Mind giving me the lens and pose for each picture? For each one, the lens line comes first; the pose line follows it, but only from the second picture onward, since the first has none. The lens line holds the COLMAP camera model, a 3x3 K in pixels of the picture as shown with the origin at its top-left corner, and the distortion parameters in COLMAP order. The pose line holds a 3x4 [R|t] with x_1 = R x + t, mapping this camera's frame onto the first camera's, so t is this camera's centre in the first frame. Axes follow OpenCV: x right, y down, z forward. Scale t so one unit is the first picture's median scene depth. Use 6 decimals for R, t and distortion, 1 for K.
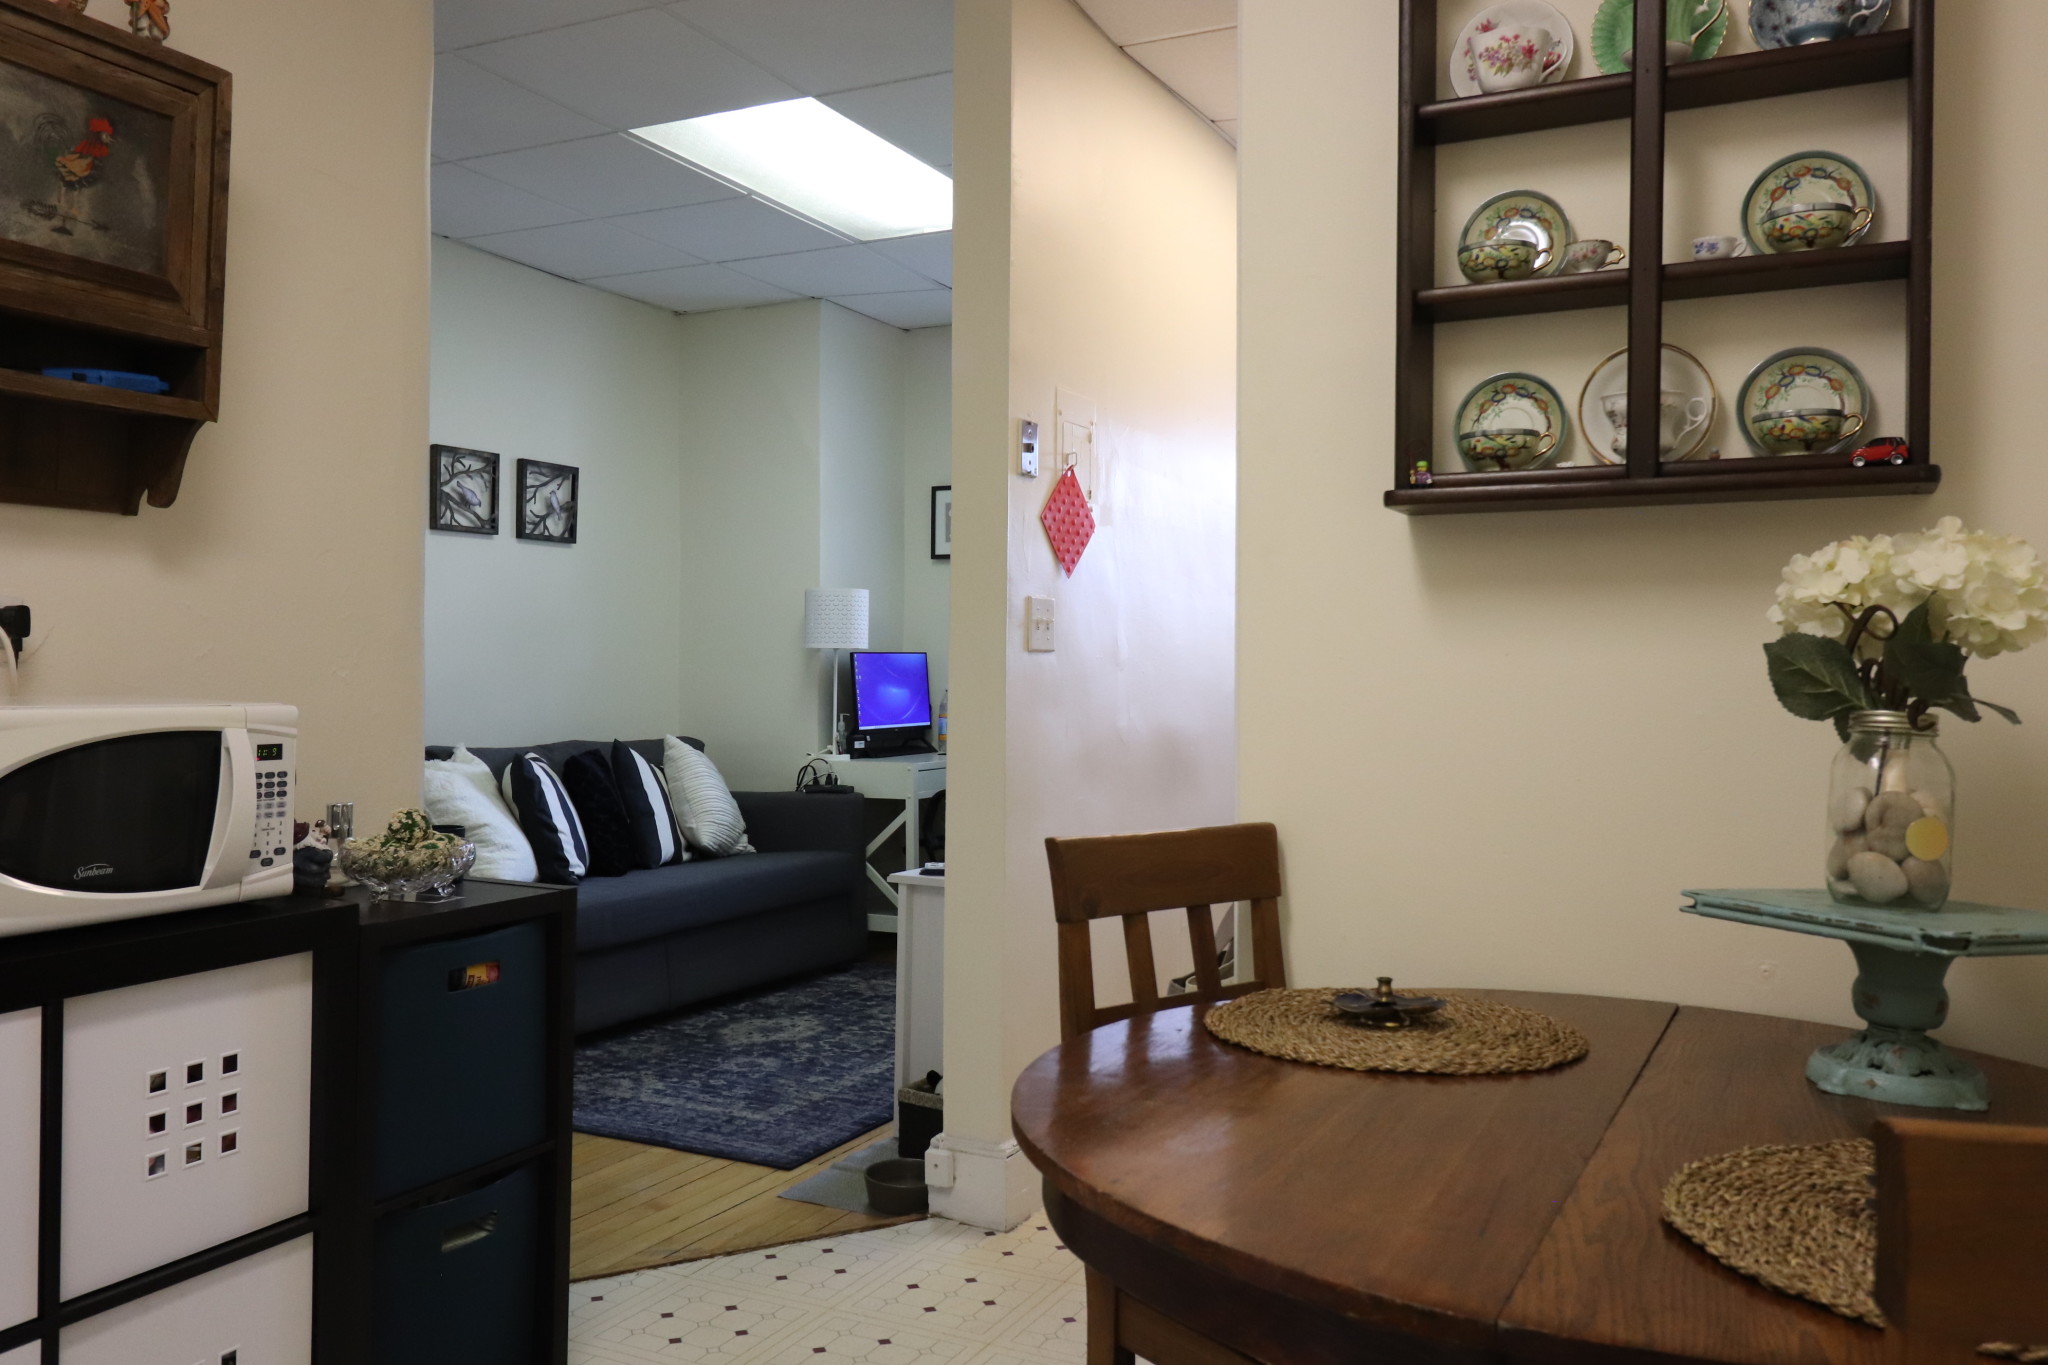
lens RADIAL K [[1619.1, 0, 1024.2], [0, 1619.1, 665.9], [0, 0, 1]] dist [-0.033678, -0.004622]
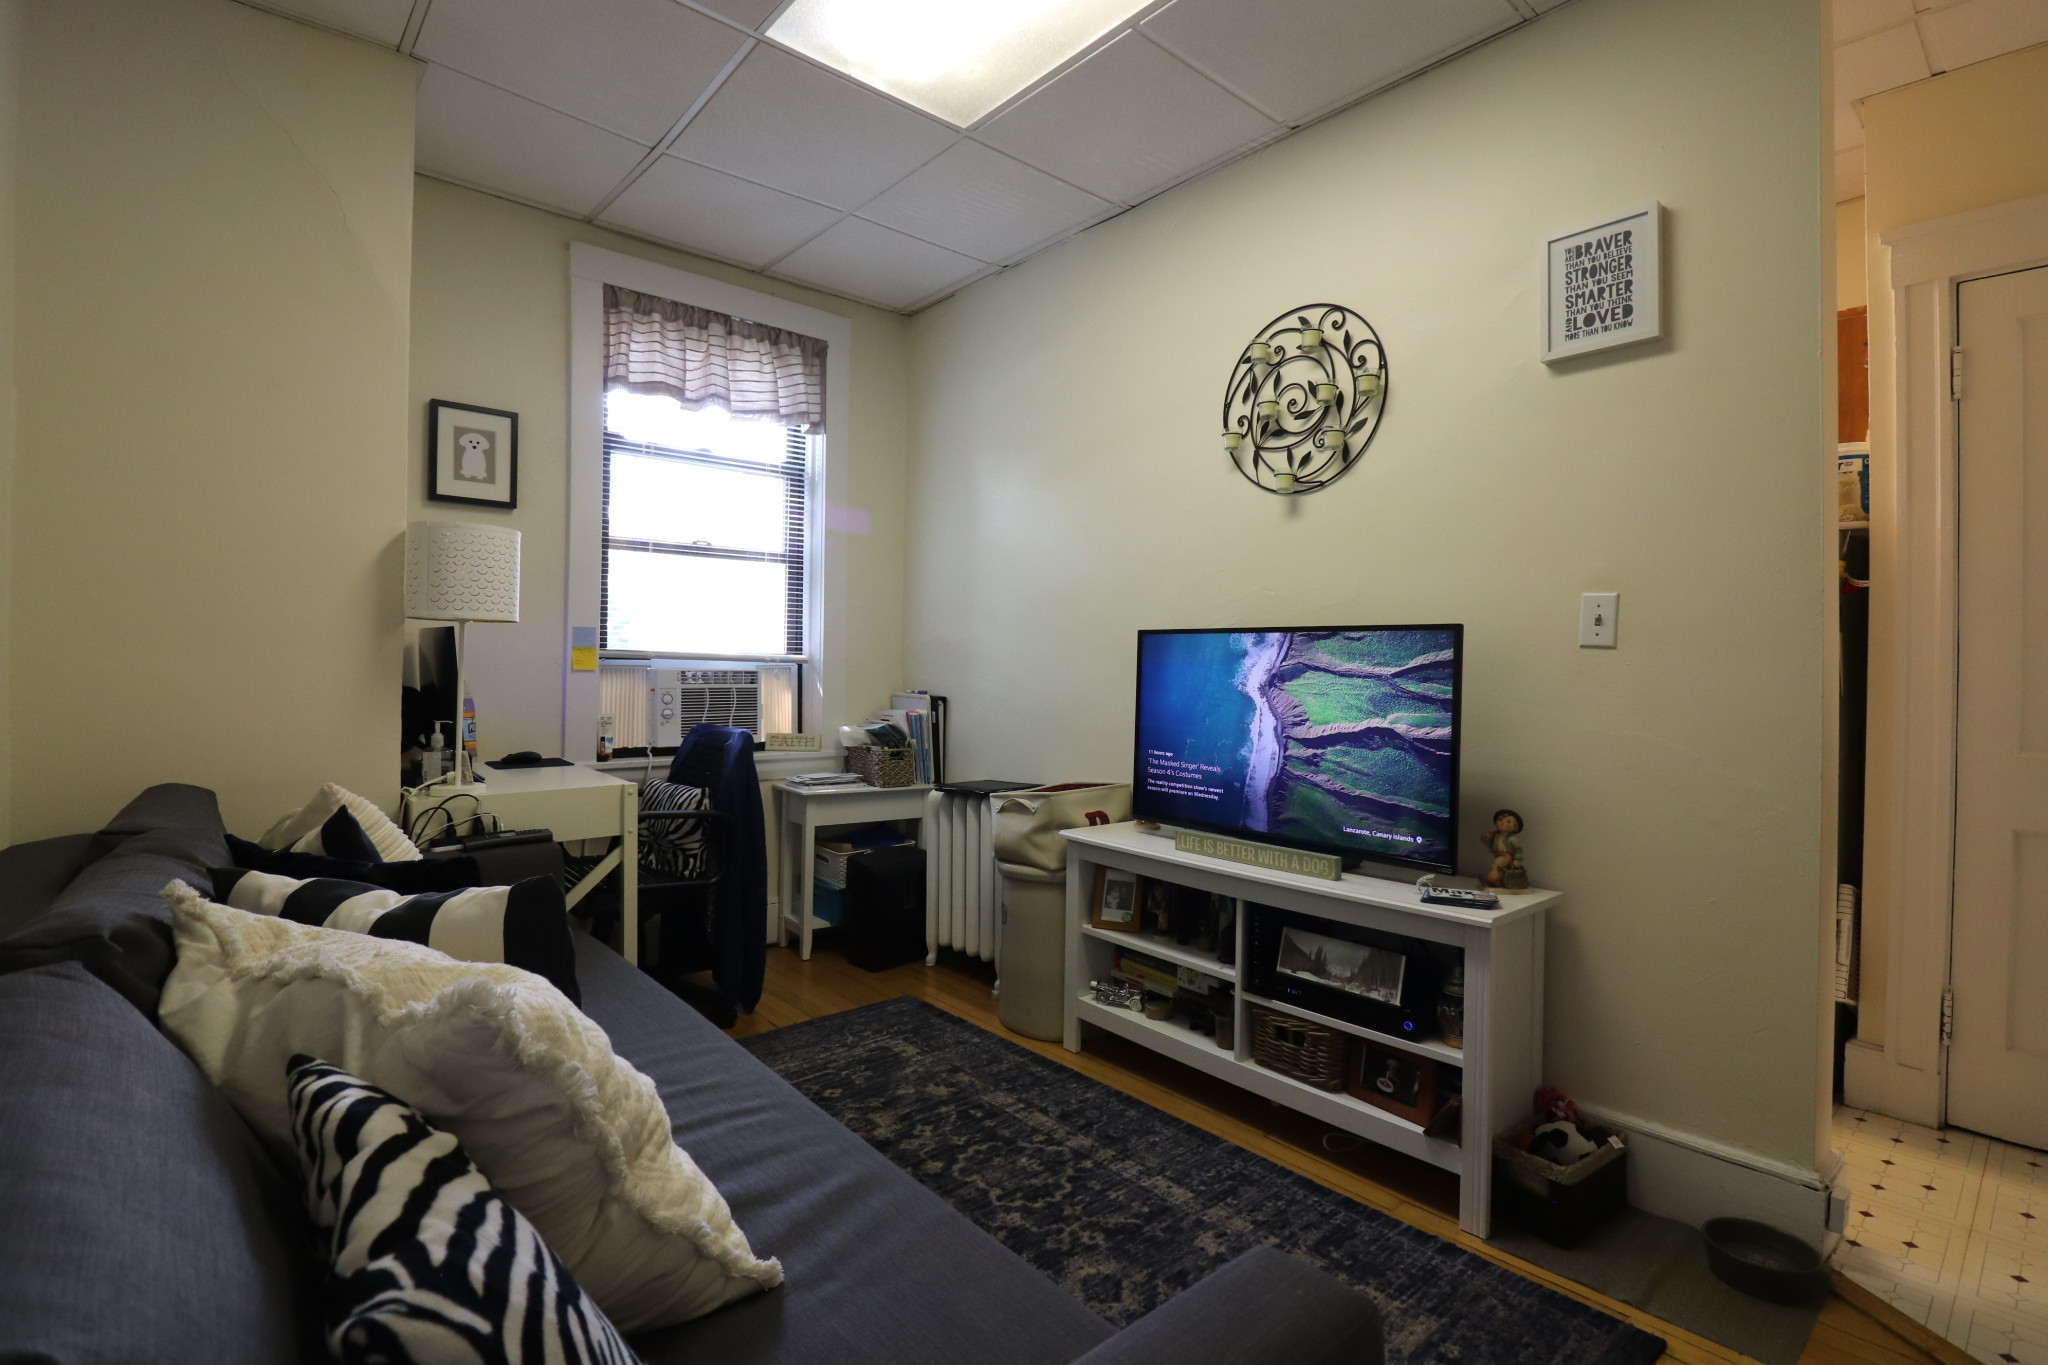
lens RADIAL K [[947.7, 0, 1027.2], [0, 947.7, 669.0], [0, 0, 1]] dist [-0.008398, -0.006761]
pose [[0.380030, -0.007502, 0.924944, -0.390553], [-0.010831, 0.999862, 0.012560, 0.001498], [-0.924911, -0.014791, 0.379896, 0.672442]]
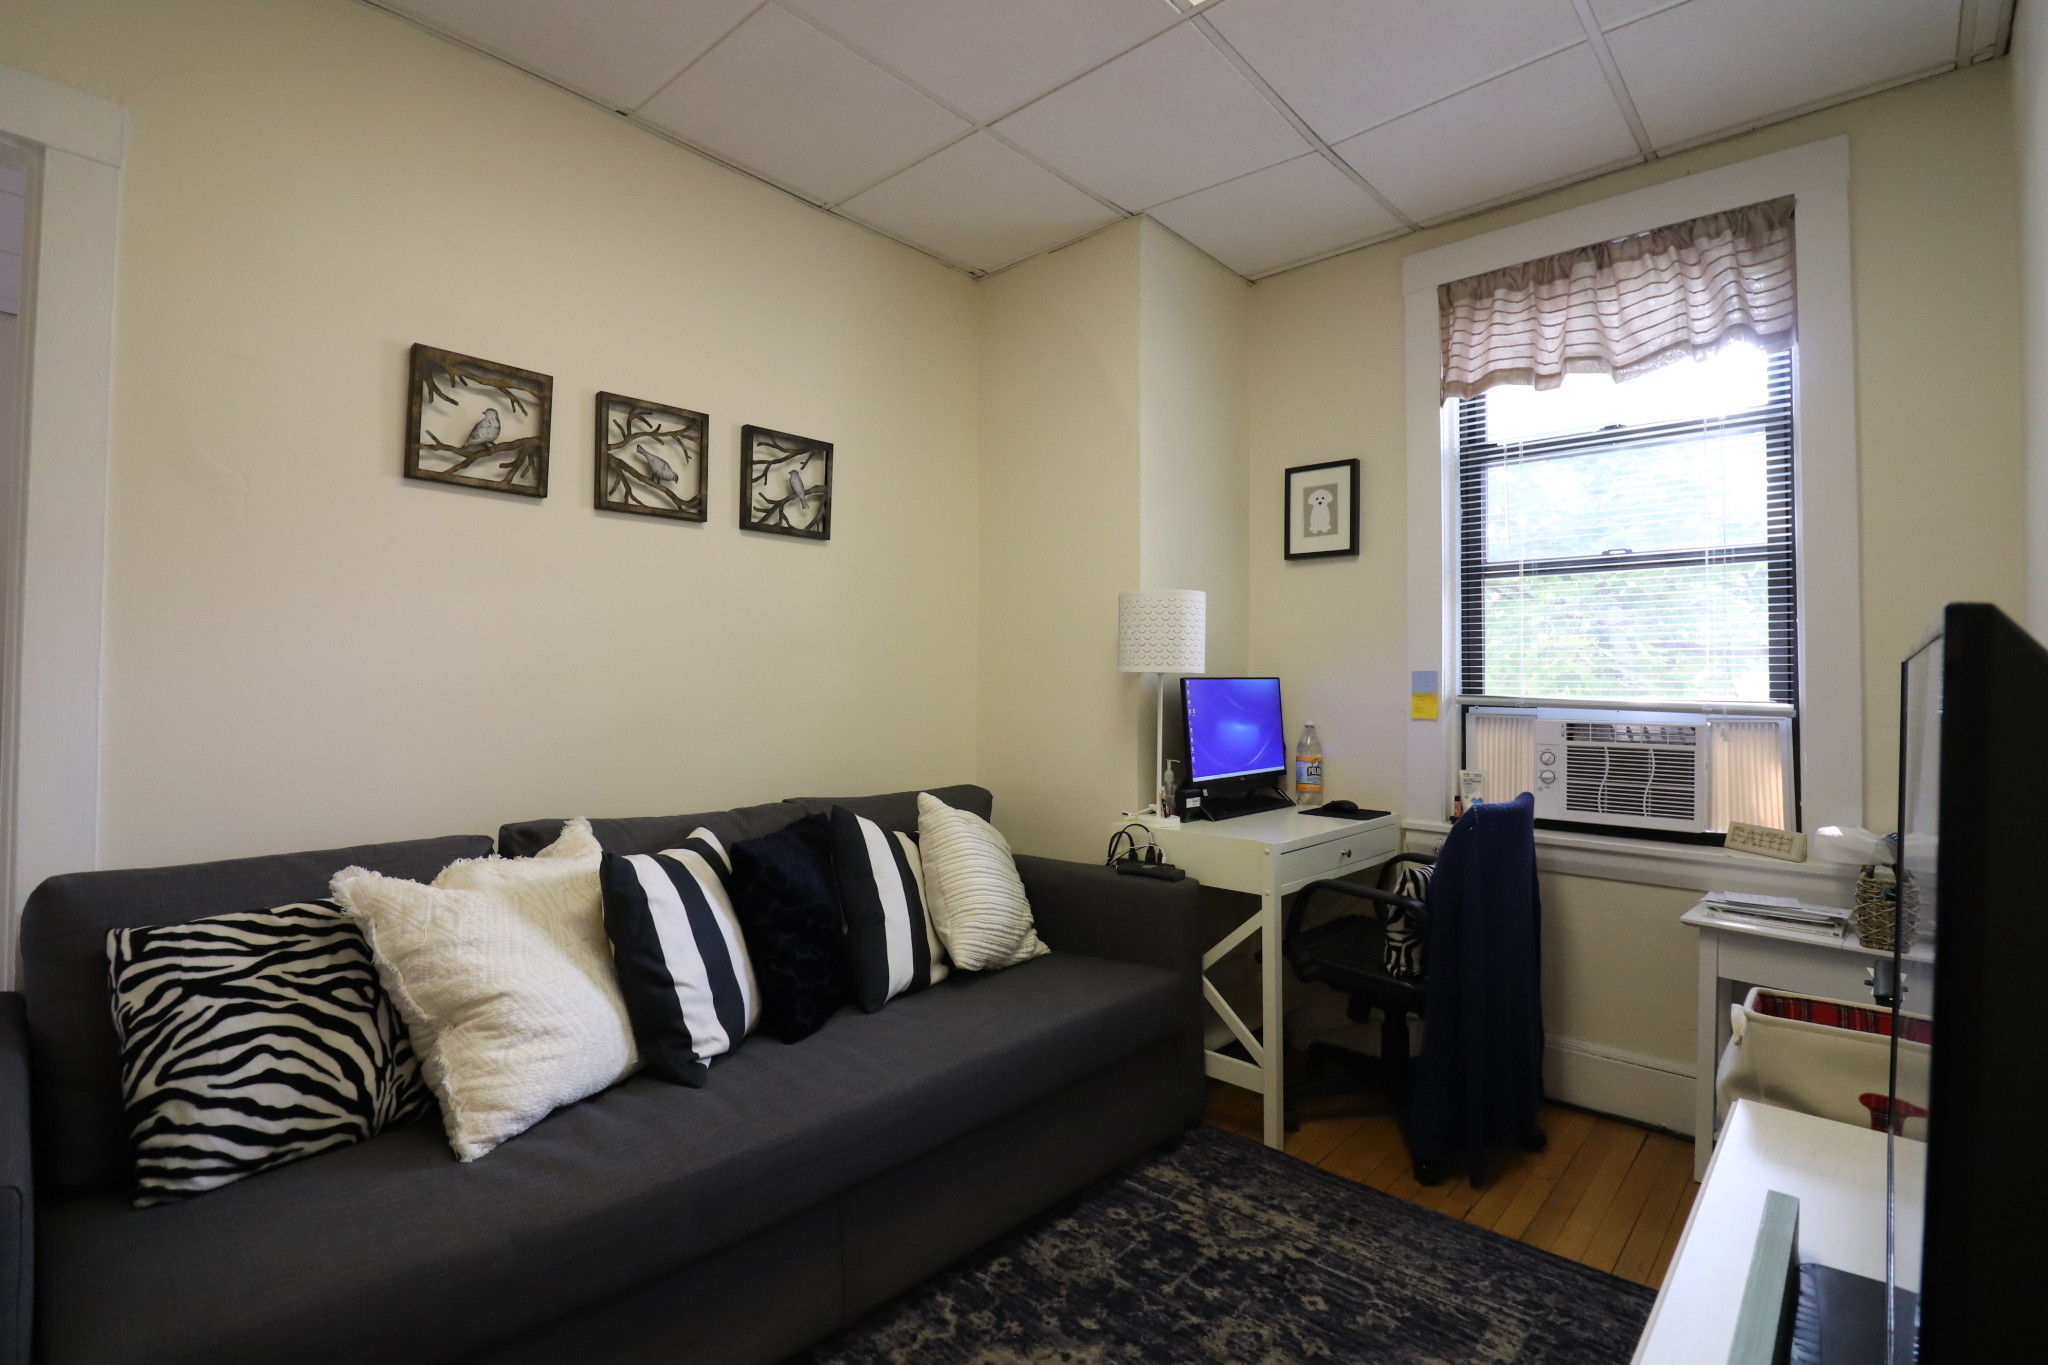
lens RADIAL K [[947.7, 0, 1023.3], [0, 947.7, 665.4], [0, 0, 1]] dist [-0.008398, -0.006761]
pose [[0.960865, -0.001877, -0.277010, -0.058908], [-0.002584, 0.999873, -0.015740, -0.007416], [0.277005, 0.015840, 0.960738, 0.587332]]
